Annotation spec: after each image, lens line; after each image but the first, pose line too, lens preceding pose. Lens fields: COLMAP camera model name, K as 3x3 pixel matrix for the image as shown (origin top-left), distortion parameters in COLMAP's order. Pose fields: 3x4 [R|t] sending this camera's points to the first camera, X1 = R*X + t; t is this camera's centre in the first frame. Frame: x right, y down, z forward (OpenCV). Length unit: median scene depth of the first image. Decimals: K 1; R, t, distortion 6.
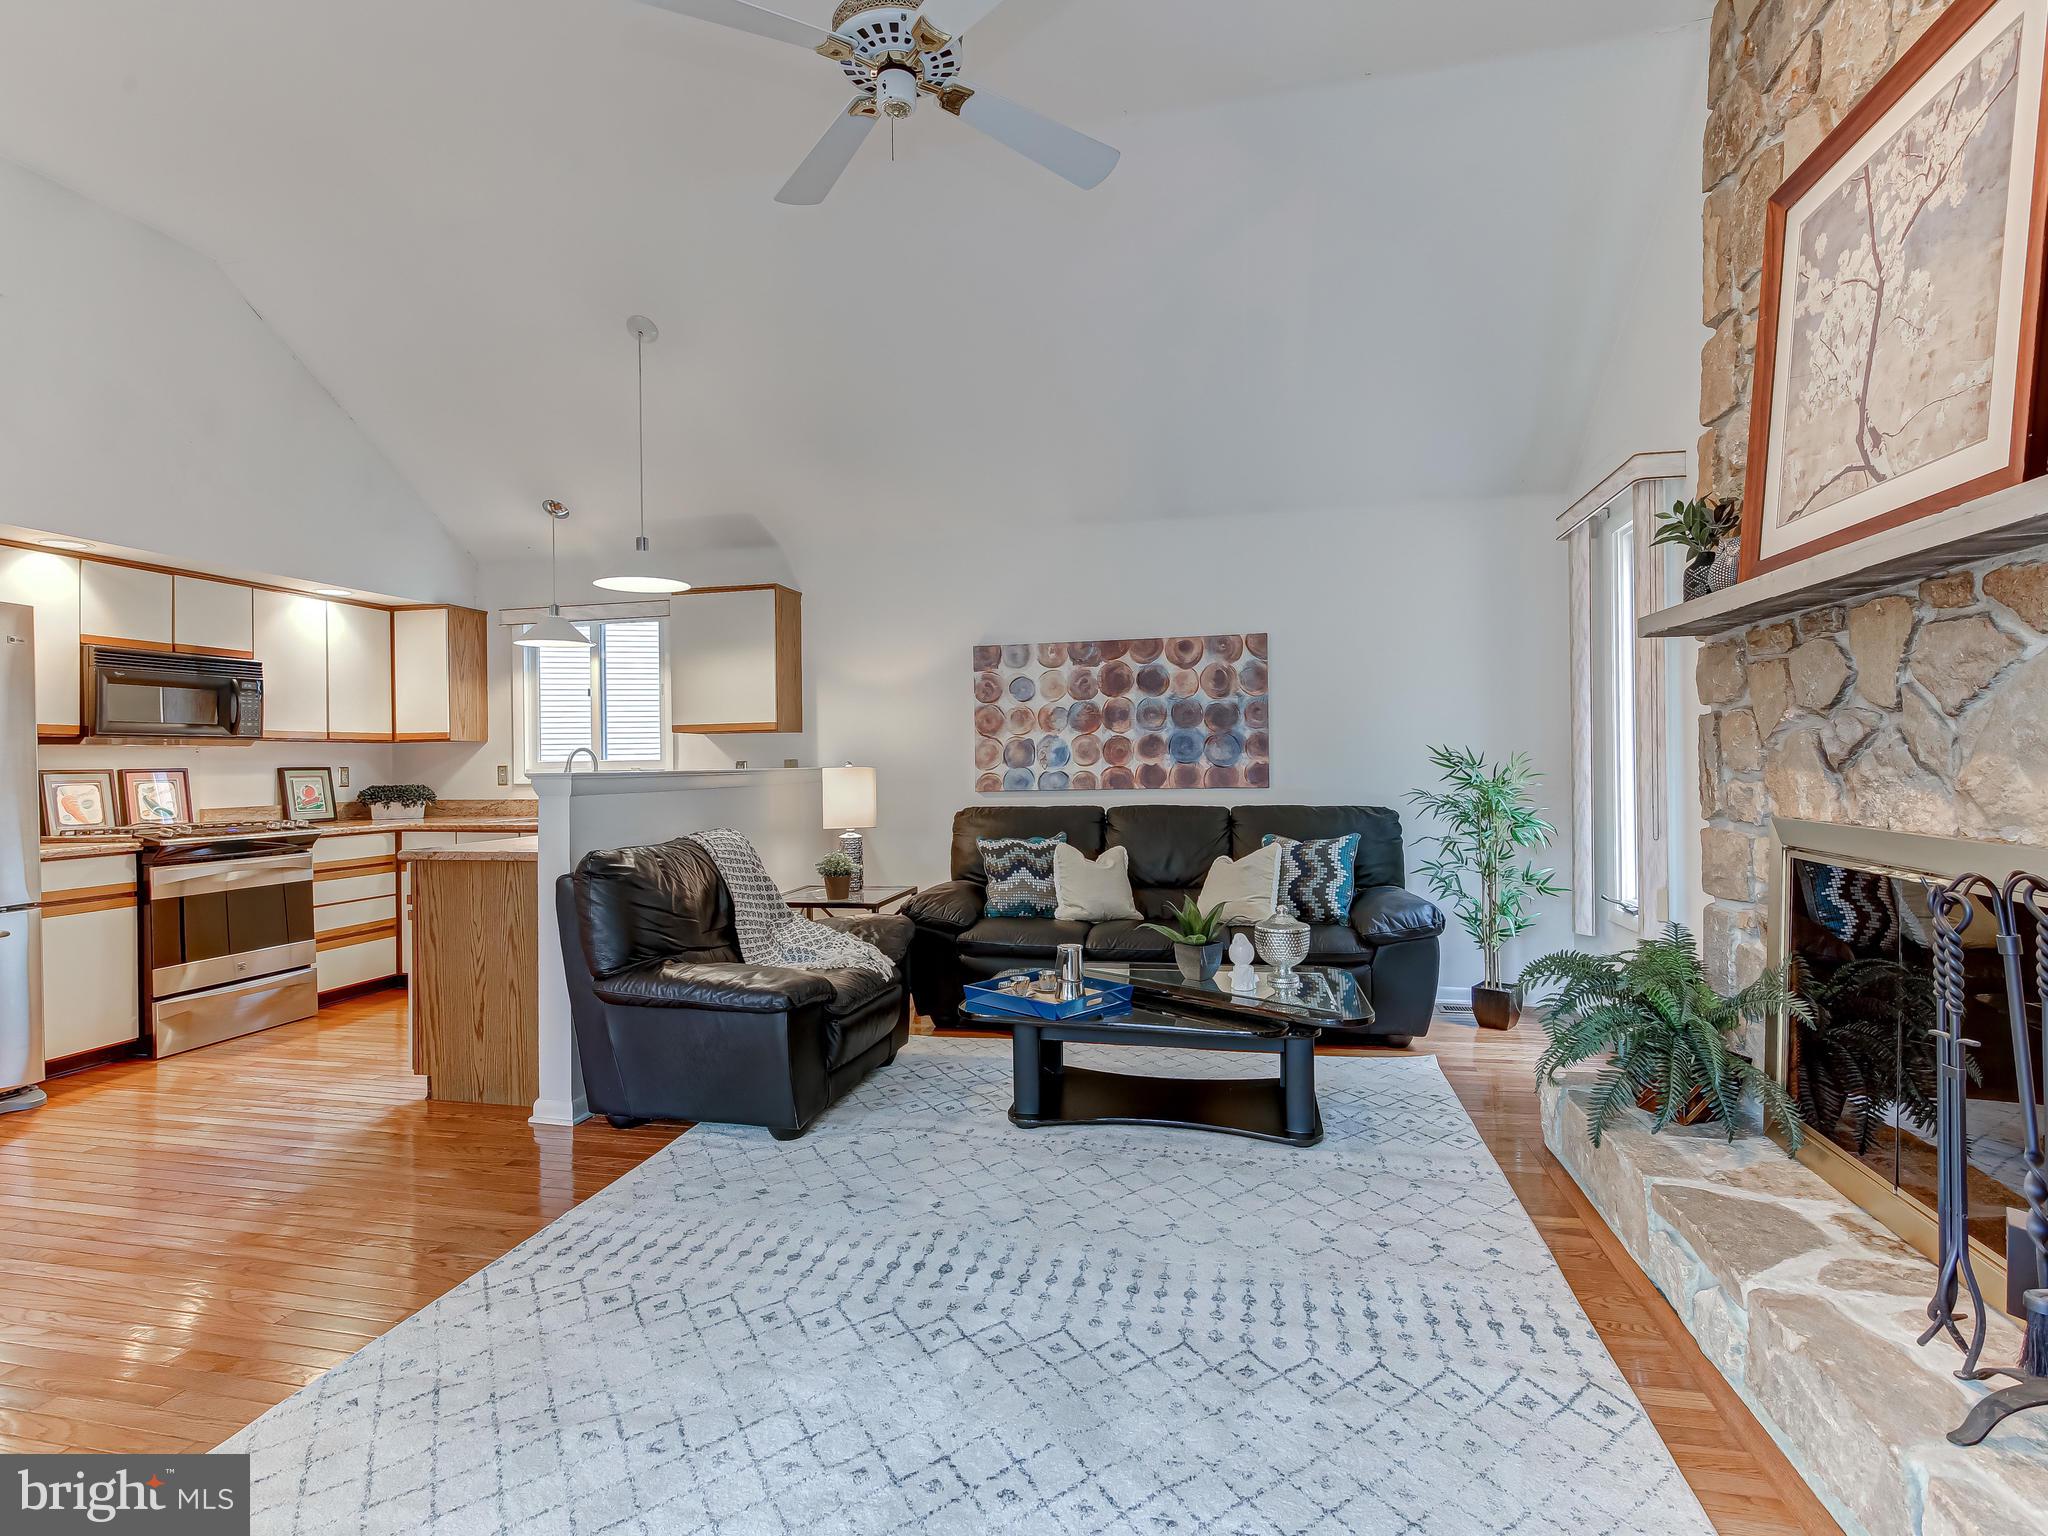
lens RADIAL K [[1041.8, 0, 1018.6], [0, 1041.8, 760.9], [0, 0, 1]] dist [0.006379, 0.000478]
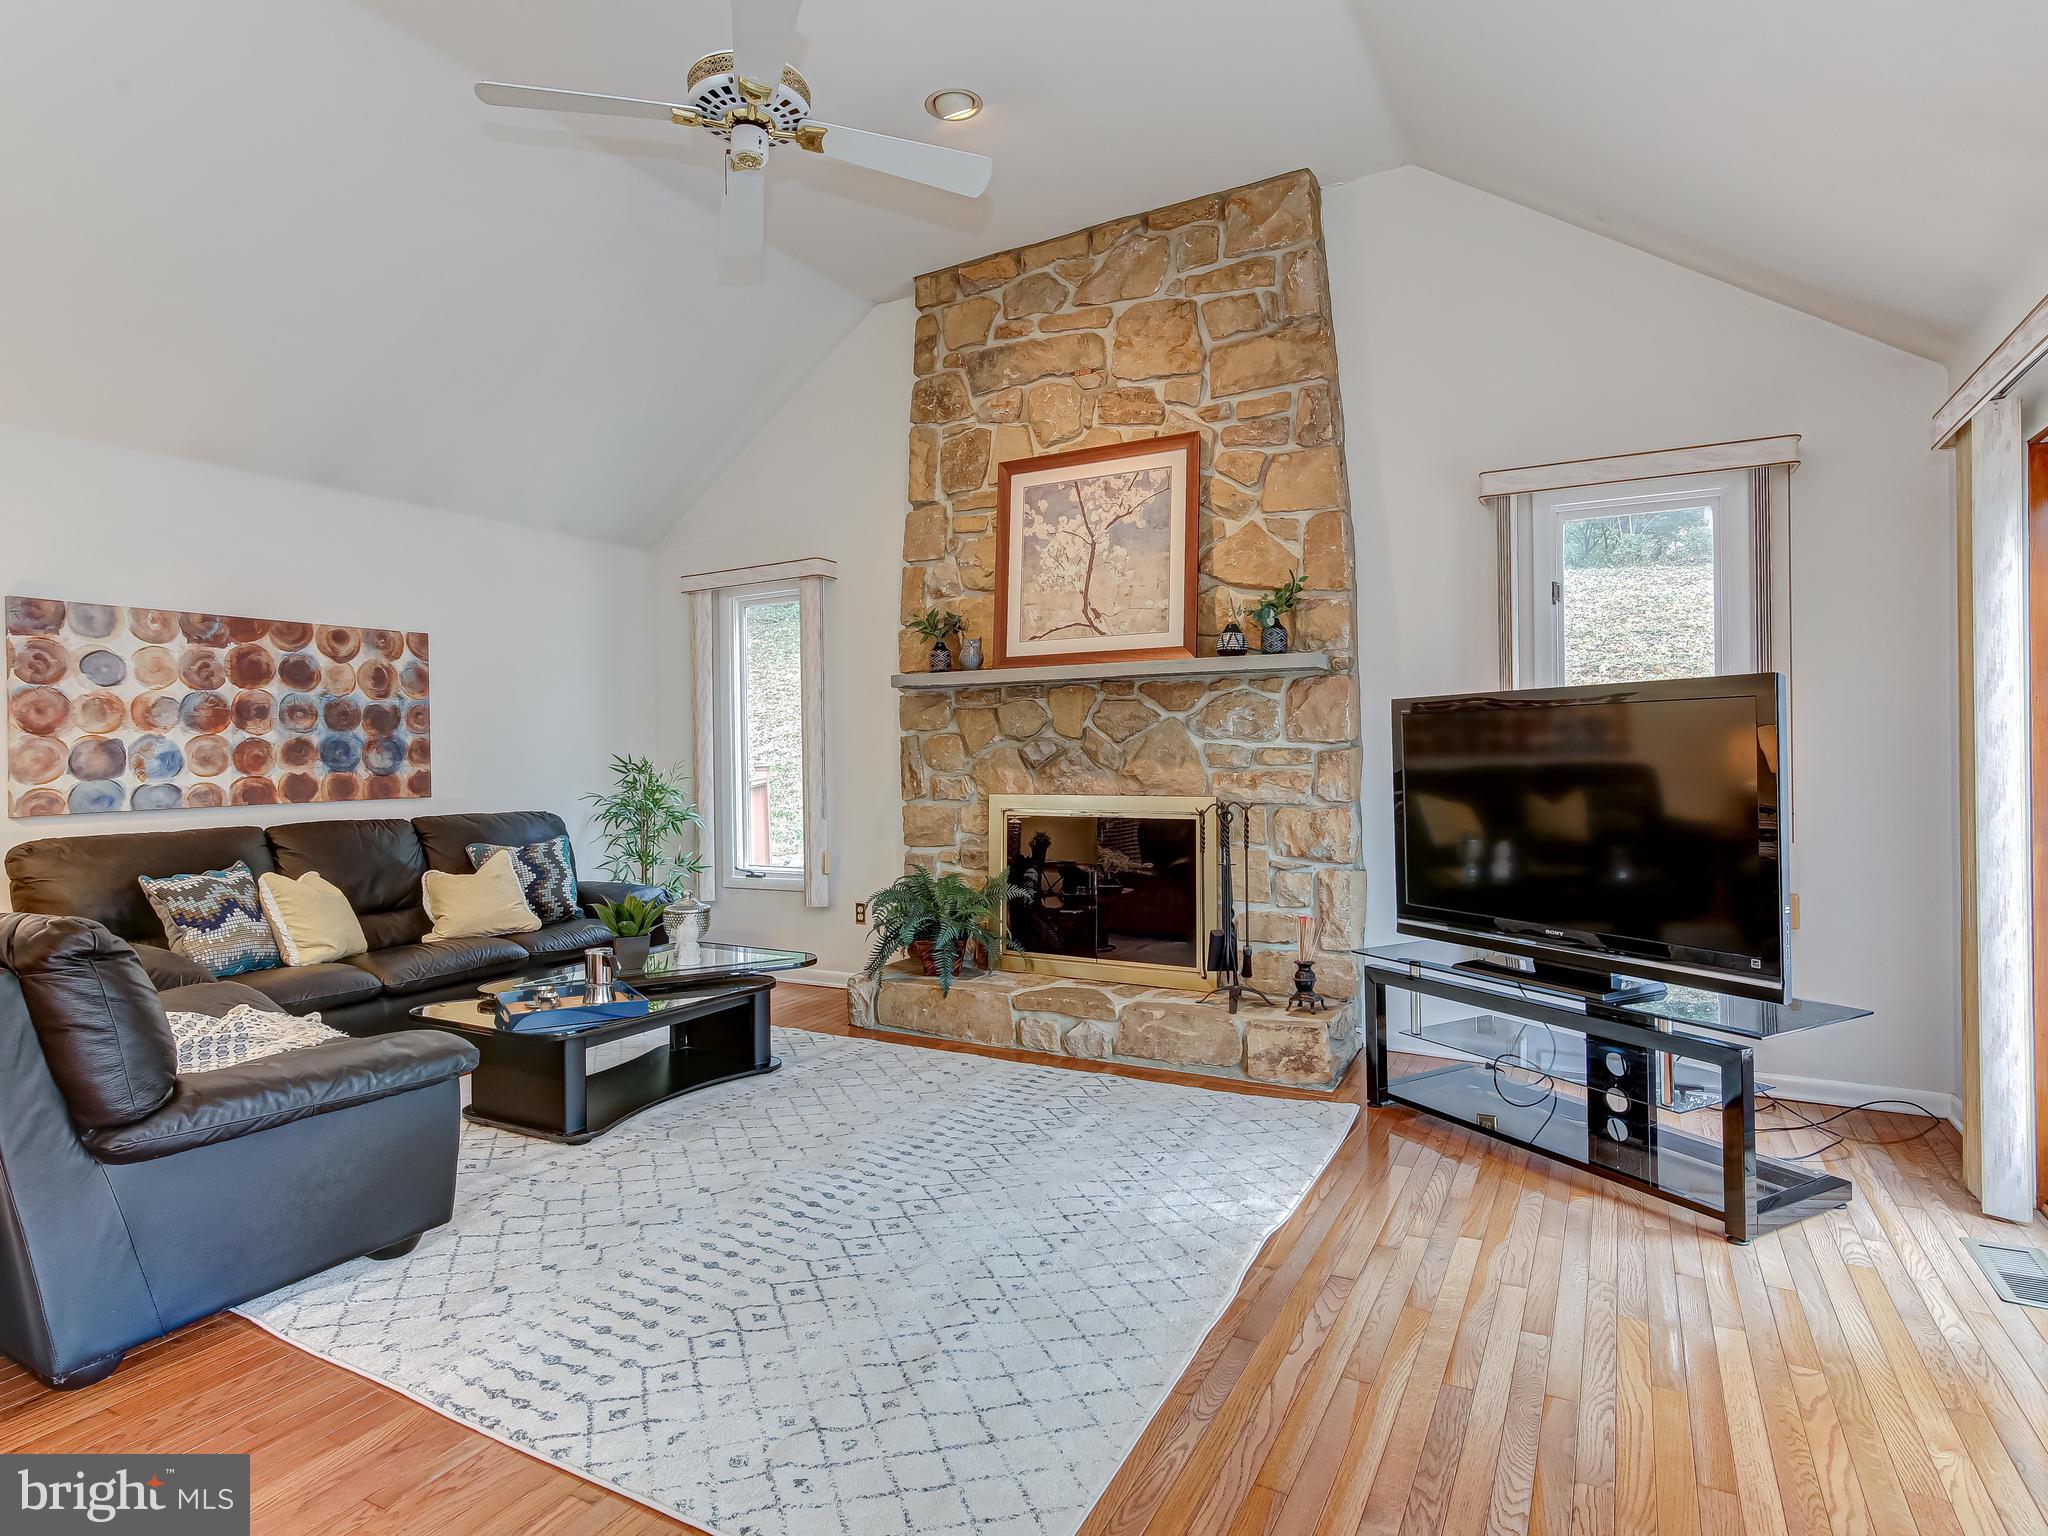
lens RADIAL K [[1078.7, 0, 1020.4], [0, 1078.7, 758.4], [0, 0, 1]] dist [0.007378, 0.002209]
pose [[0.283707, 0.007288, 0.958883, -0.547082], [0.008740, 0.999910, -0.010185, 0.005114], [-0.958871, 0.011270, 0.283618, 0.207551]]
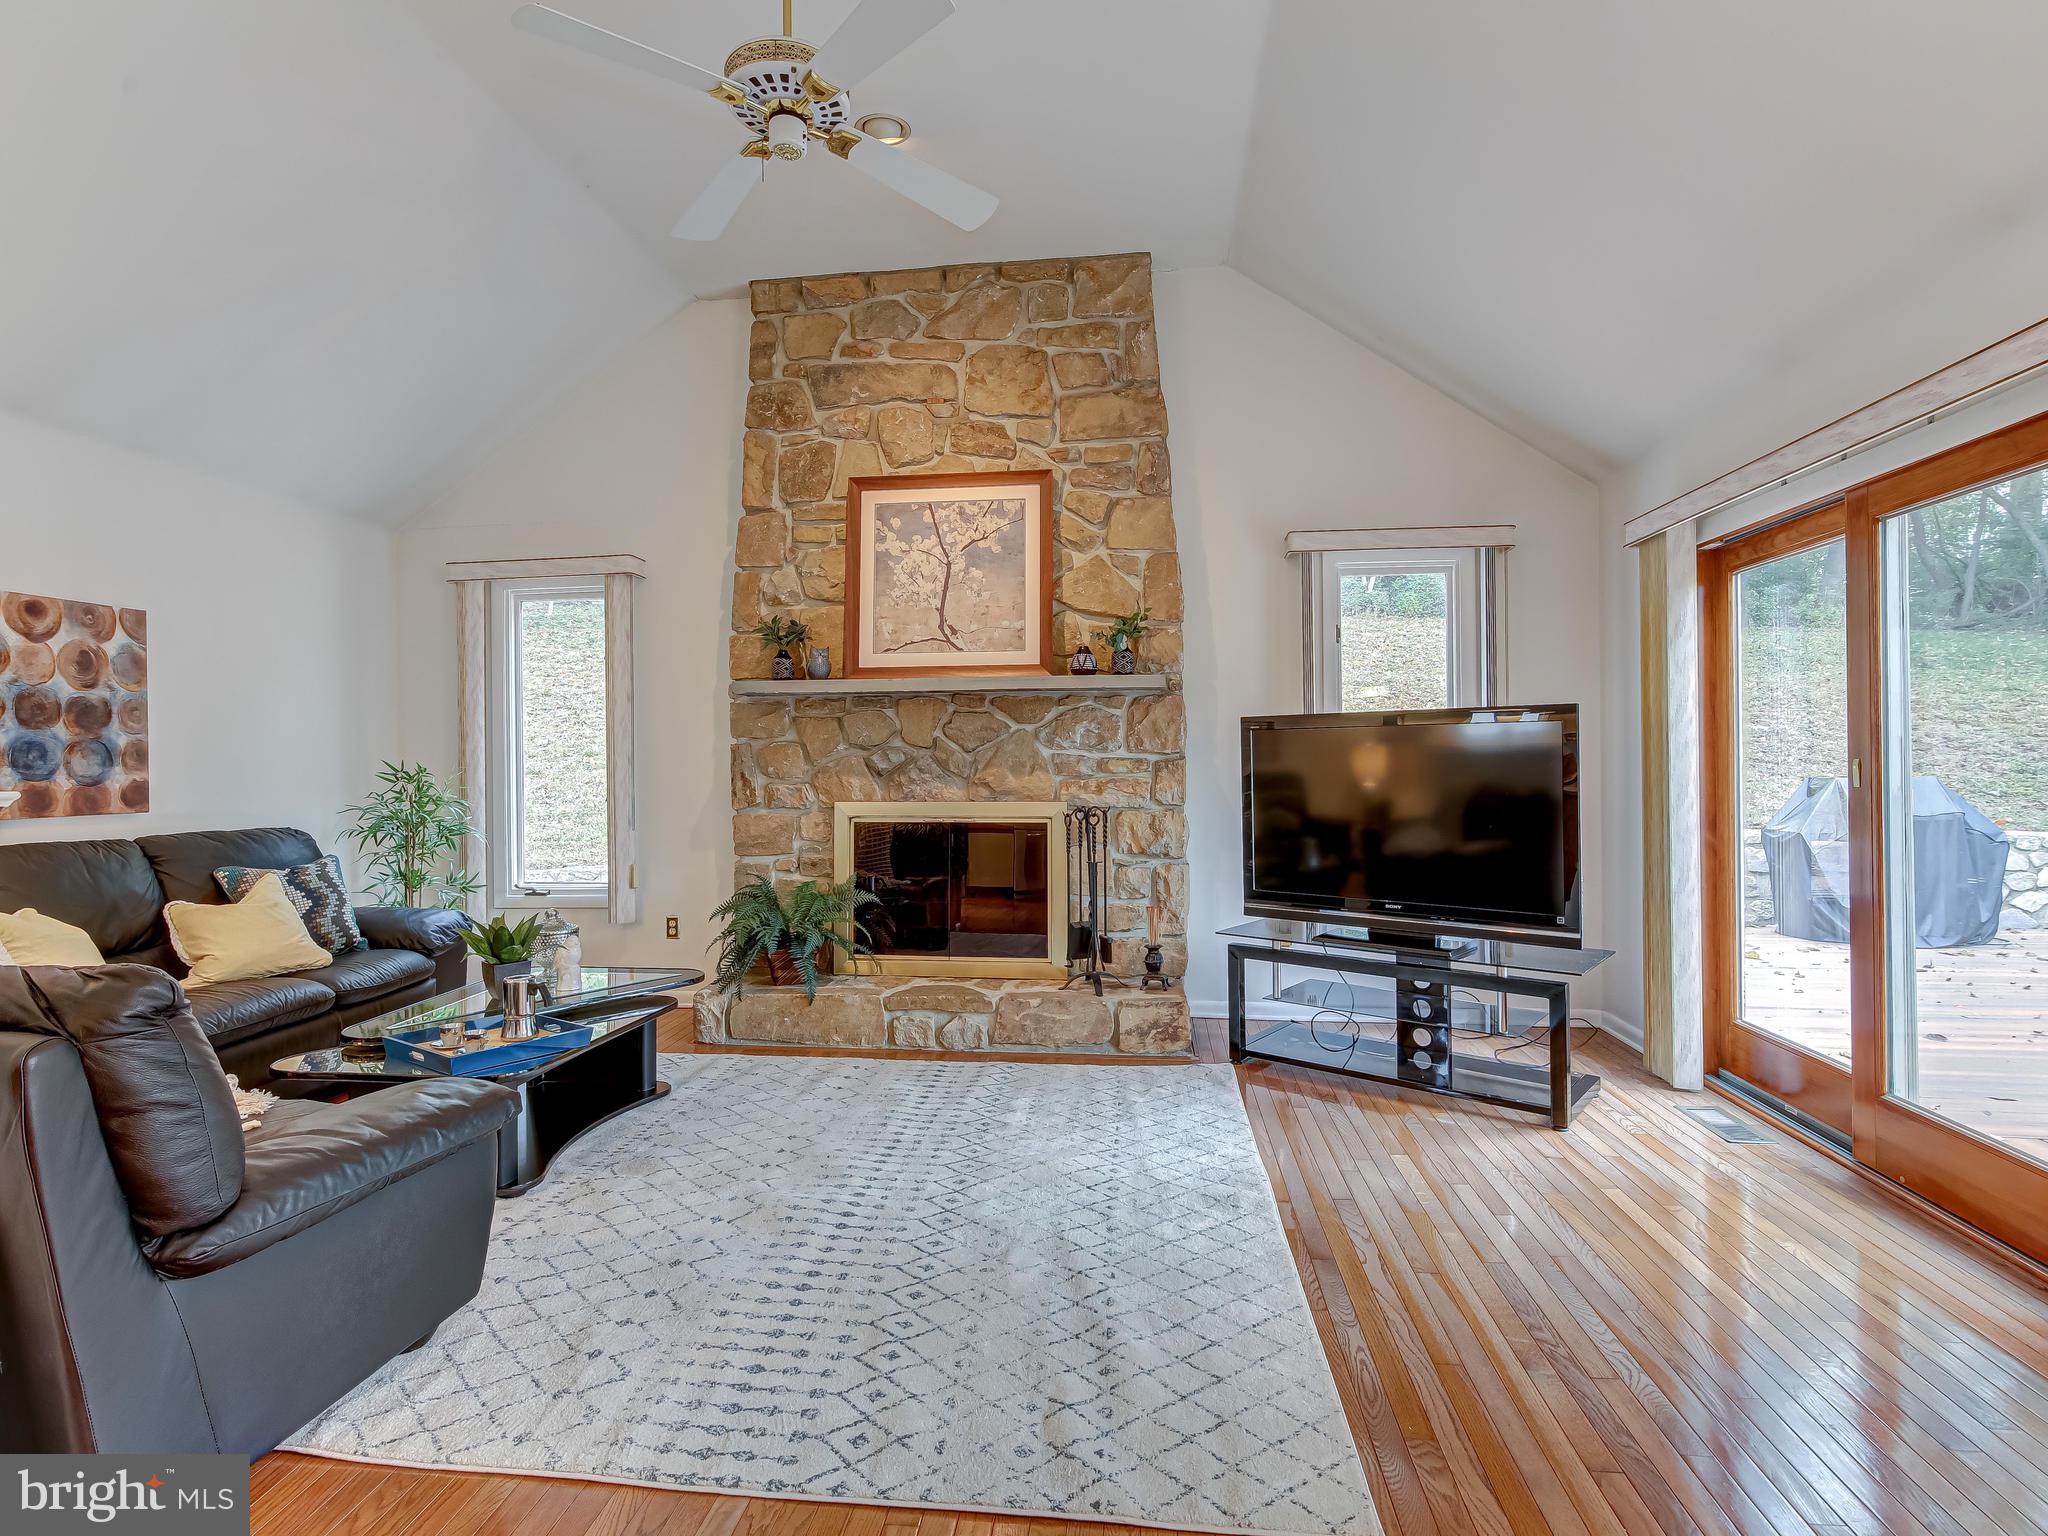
lens RADIAL K [[1032.8, 0, 1008.2], [0, 1032.8, 762.1], [0, 0, 1]] dist [0.001904, 0.000623]
pose [[-0.093288, 0.014656, 0.995531, -0.578411], [0.009528, 0.999859, -0.013827, 0.005387], [-0.995594, 0.008195, -0.093415, 0.436631]]
